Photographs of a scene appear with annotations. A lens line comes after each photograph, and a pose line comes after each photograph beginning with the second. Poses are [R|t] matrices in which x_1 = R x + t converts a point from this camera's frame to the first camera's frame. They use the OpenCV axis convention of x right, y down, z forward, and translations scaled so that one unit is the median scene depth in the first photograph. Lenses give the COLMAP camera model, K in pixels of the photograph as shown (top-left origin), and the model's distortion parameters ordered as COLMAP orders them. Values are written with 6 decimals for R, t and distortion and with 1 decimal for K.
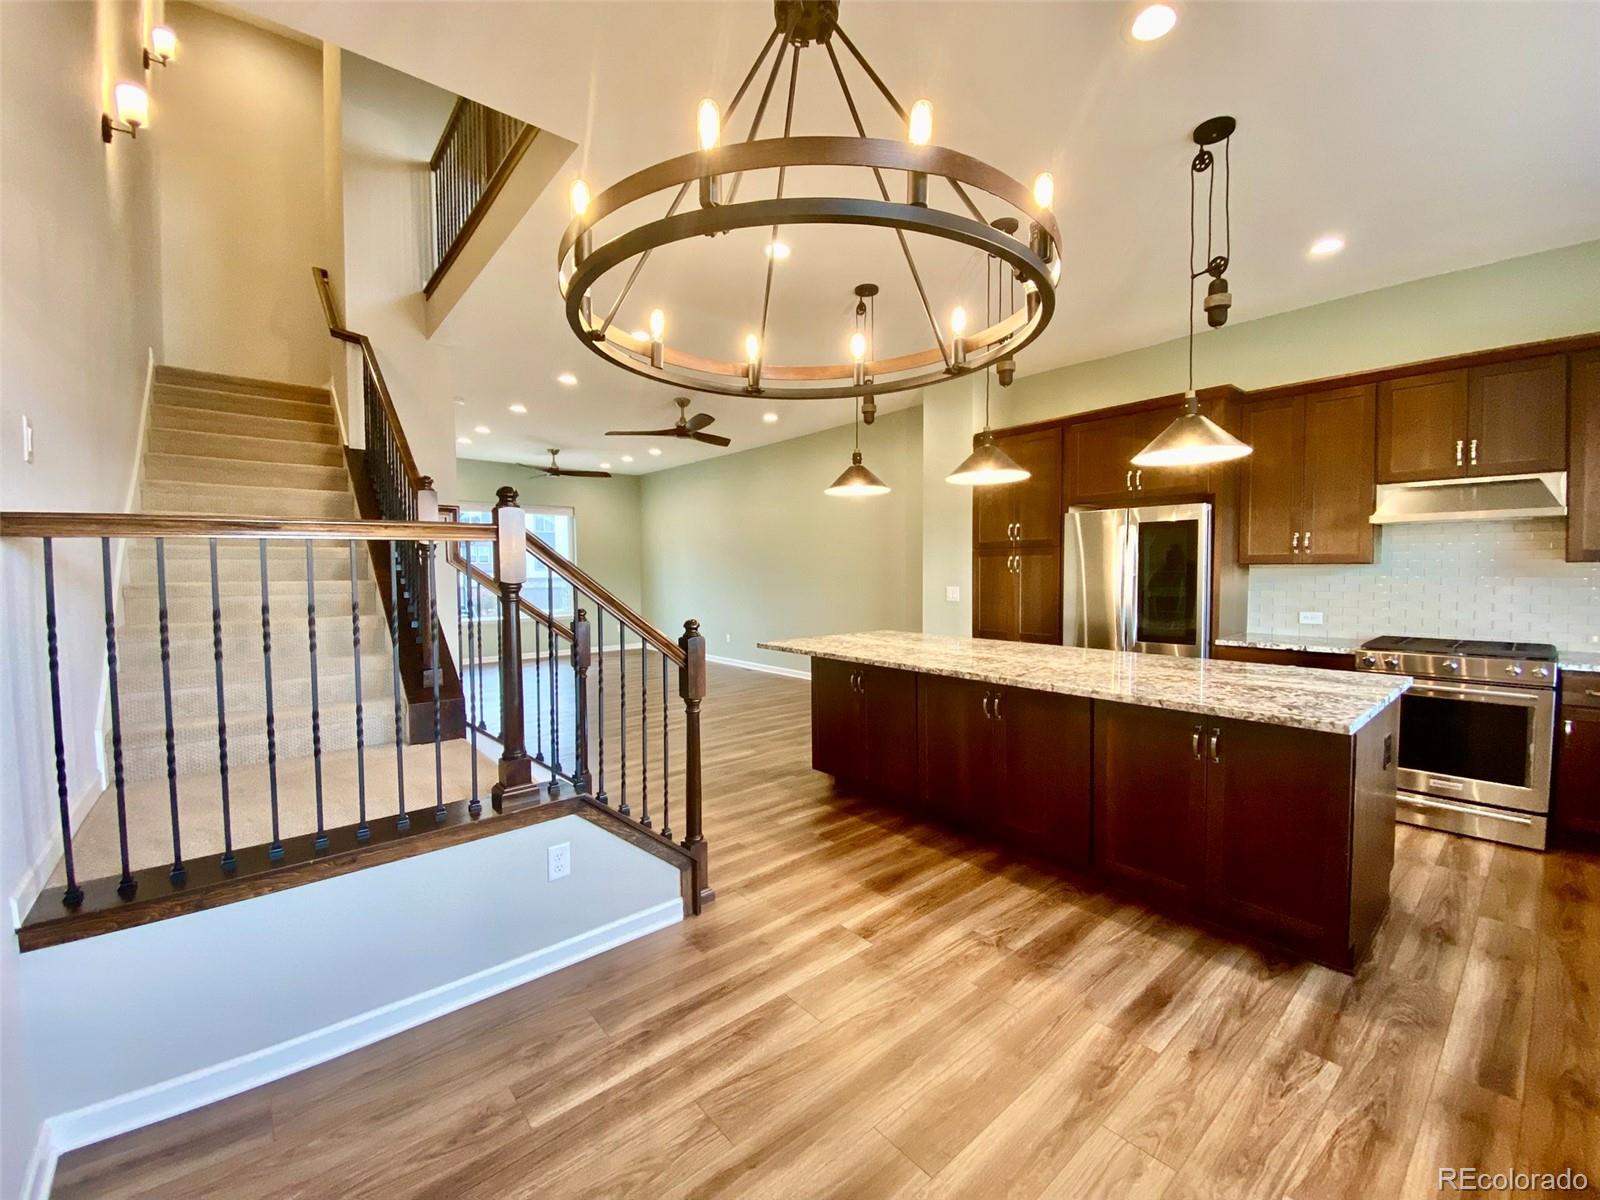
lens RADIAL K [[650.1, 0, 789.3], [0, 650.1, 597.2], [0, 0, 1]] dist [0.008910, -0.016056]
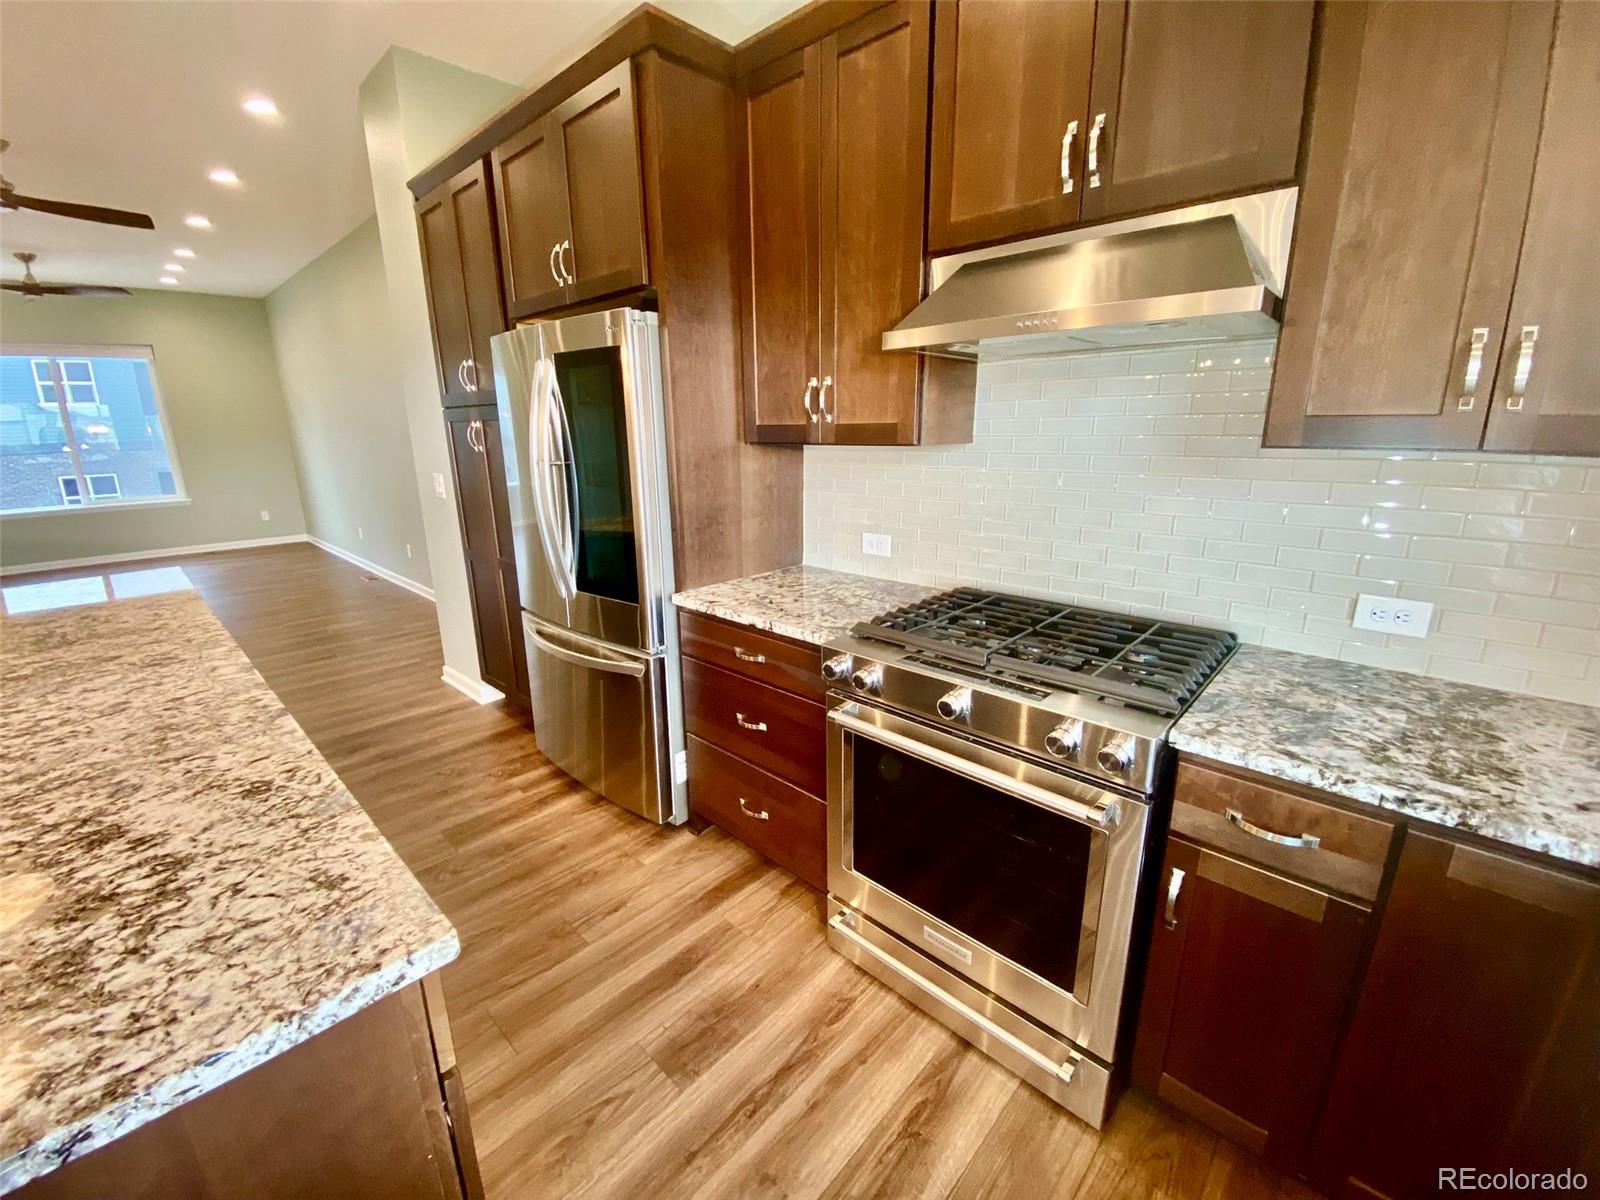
lens RADIAL K [[647.8, 0, 792.1], [0, 647.8, 597.9], [0, 0, 1]] dist [0.028794, -0.025460]
pose [[0.992715, -0.029193, 0.116896, 0.830119], [0.004215, 0.978024, 0.208452, -0.046779], [-0.120412, -0.206440, 0.971022, 0.587758]]
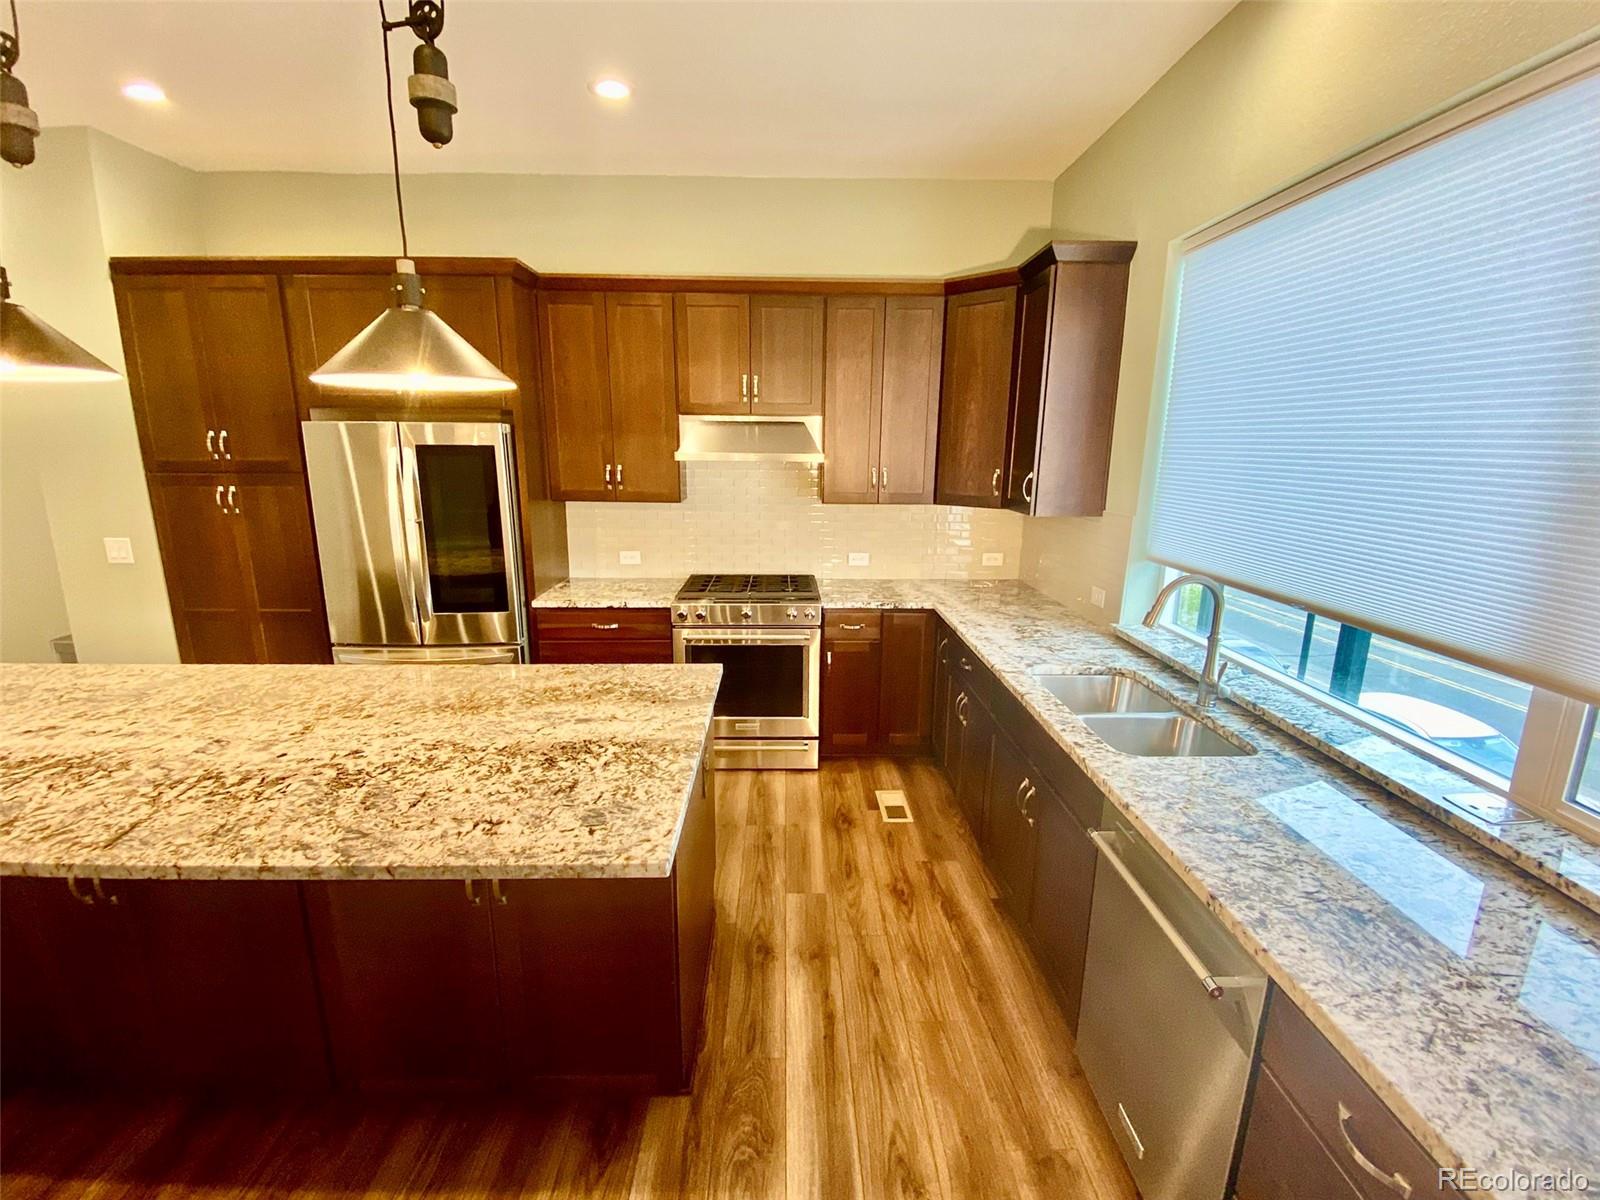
lens RADIAL K [[694.8, 0, 800.0], [0, 694.8, 600.0], [0, 0, 1]] dist [0.030324, -0.024891]
pose [[0.622135, -0.156314, 0.767147, 0.246419], [0.019873, 0.982703, 0.184119, -0.104260], [-0.782658, -0.099301, 0.614480, 0.265789]]
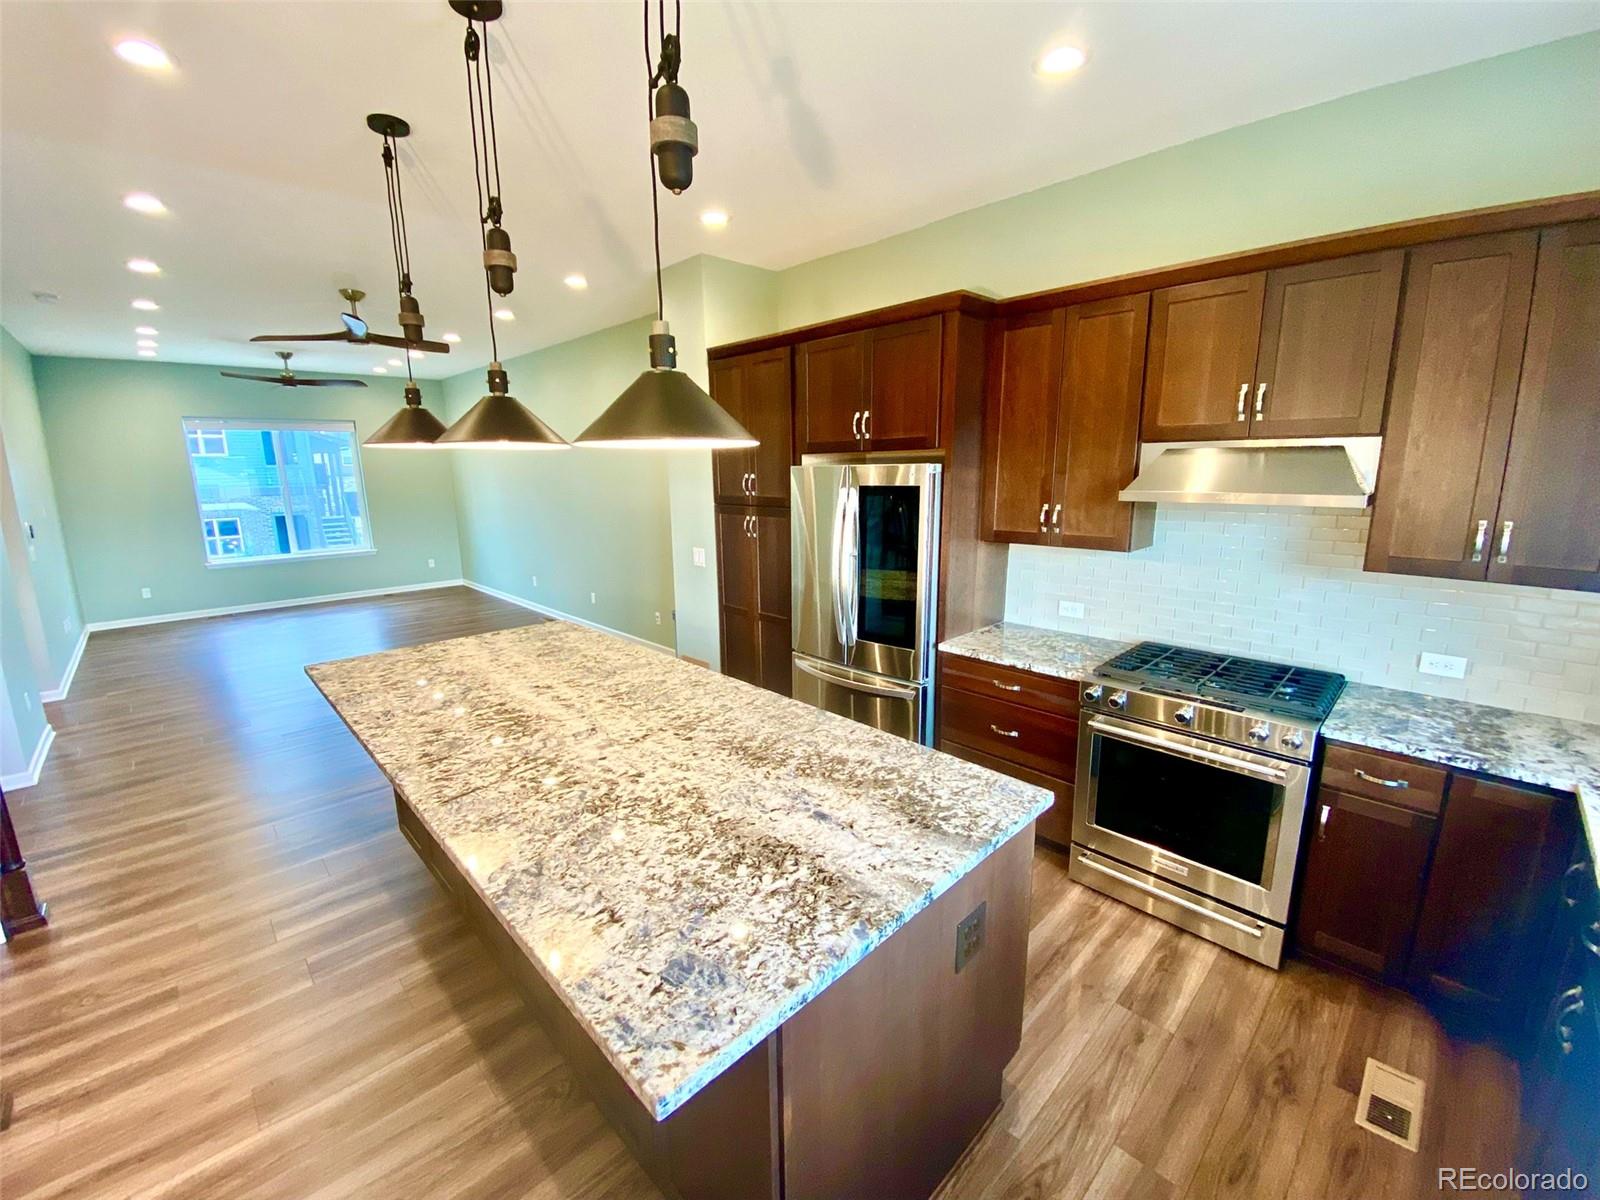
lens RADIAL K [[647.8, 0, 792.1], [0, 647.8, 597.9], [0, 0, 1]] dist [0.028794, -0.025460]
pose [[0.997266, -0.017096, 0.071895, 0.514445], [0.005798, 0.987975, 0.154508, -0.130035], [-0.073672, -0.153668, 0.985372, 0.319360]]
